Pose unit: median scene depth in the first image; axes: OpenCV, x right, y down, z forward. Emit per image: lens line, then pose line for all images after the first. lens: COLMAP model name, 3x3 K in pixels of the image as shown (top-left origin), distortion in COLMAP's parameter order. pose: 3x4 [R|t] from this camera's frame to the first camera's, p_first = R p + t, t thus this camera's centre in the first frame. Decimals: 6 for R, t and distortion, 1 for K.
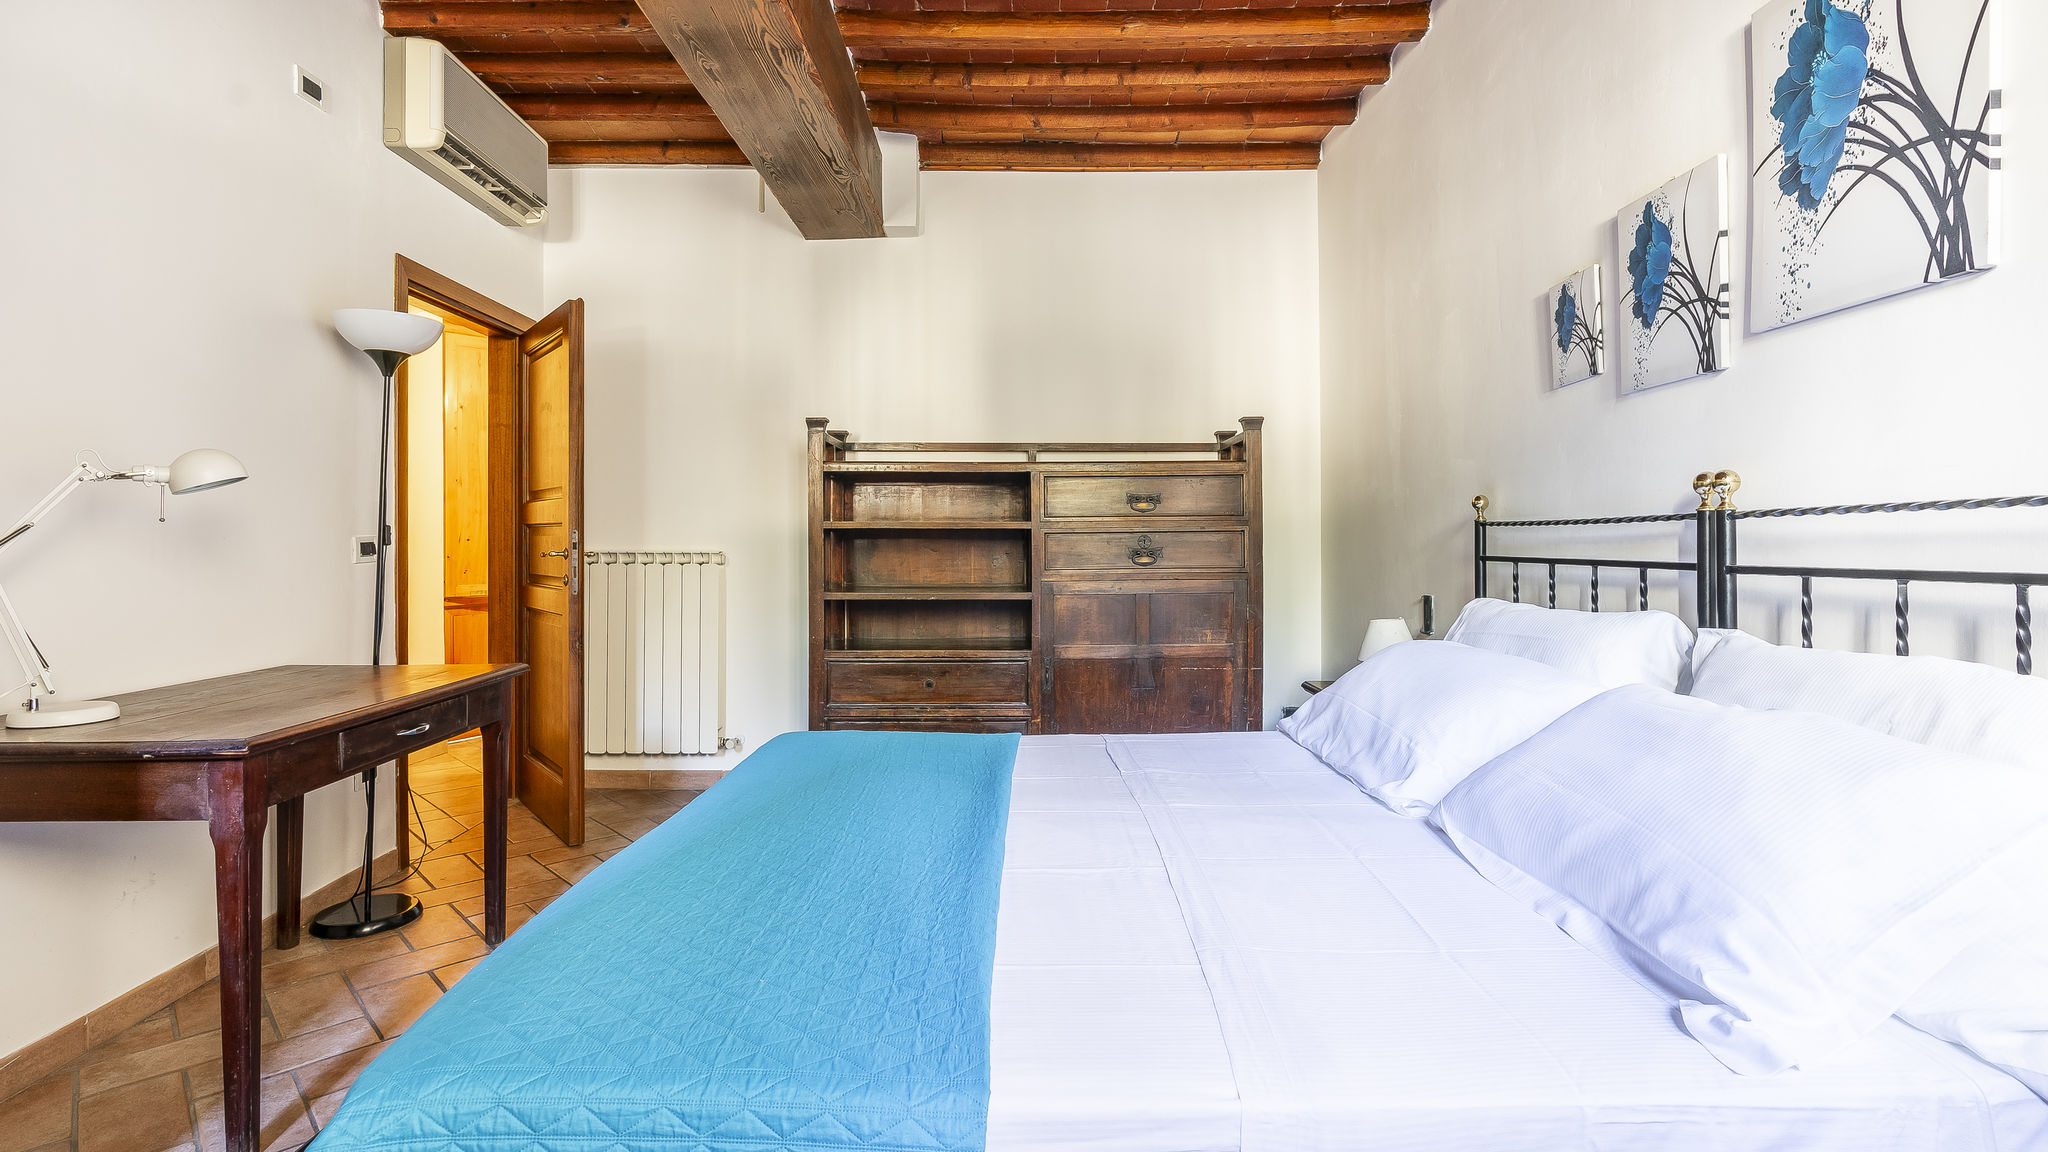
lens RADIAL K [[934.7, 0, 1014.8], [0, 934.7, 538.7], [0, 0, 1]] dist [-0.001019, 0.000637]
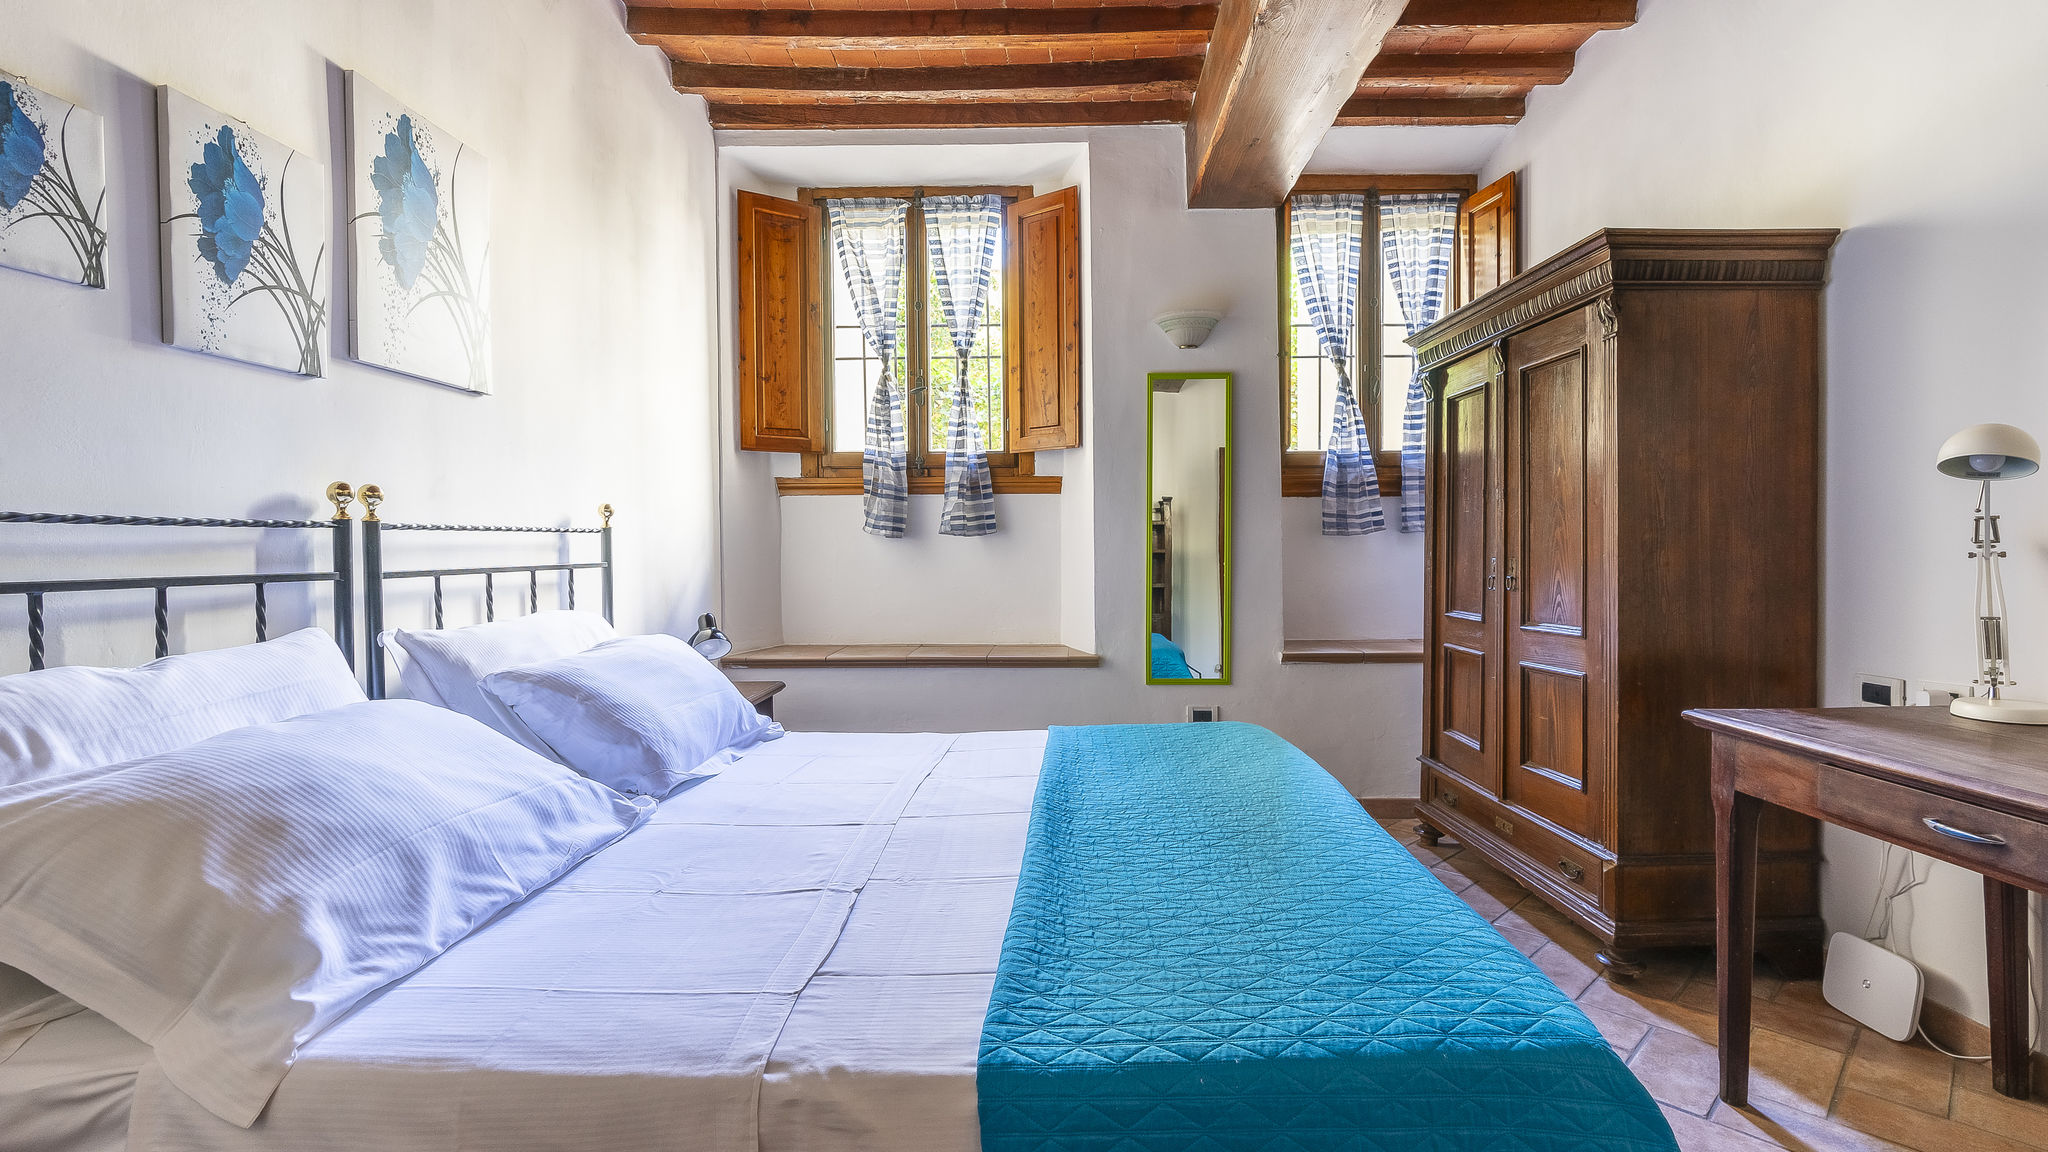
lens RADIAL K [[934.7, 0, 1014.8], [0, 934.7, 538.7], [0, 0, 1]] dist [-0.001019, 0.000637]
pose [[-0.998787, 0.003715, 0.049105, -0.033562], [0.003204, 0.999940, -0.010490, 0.003225], [-0.049141, -0.010320, -0.998739, 1.821066]]
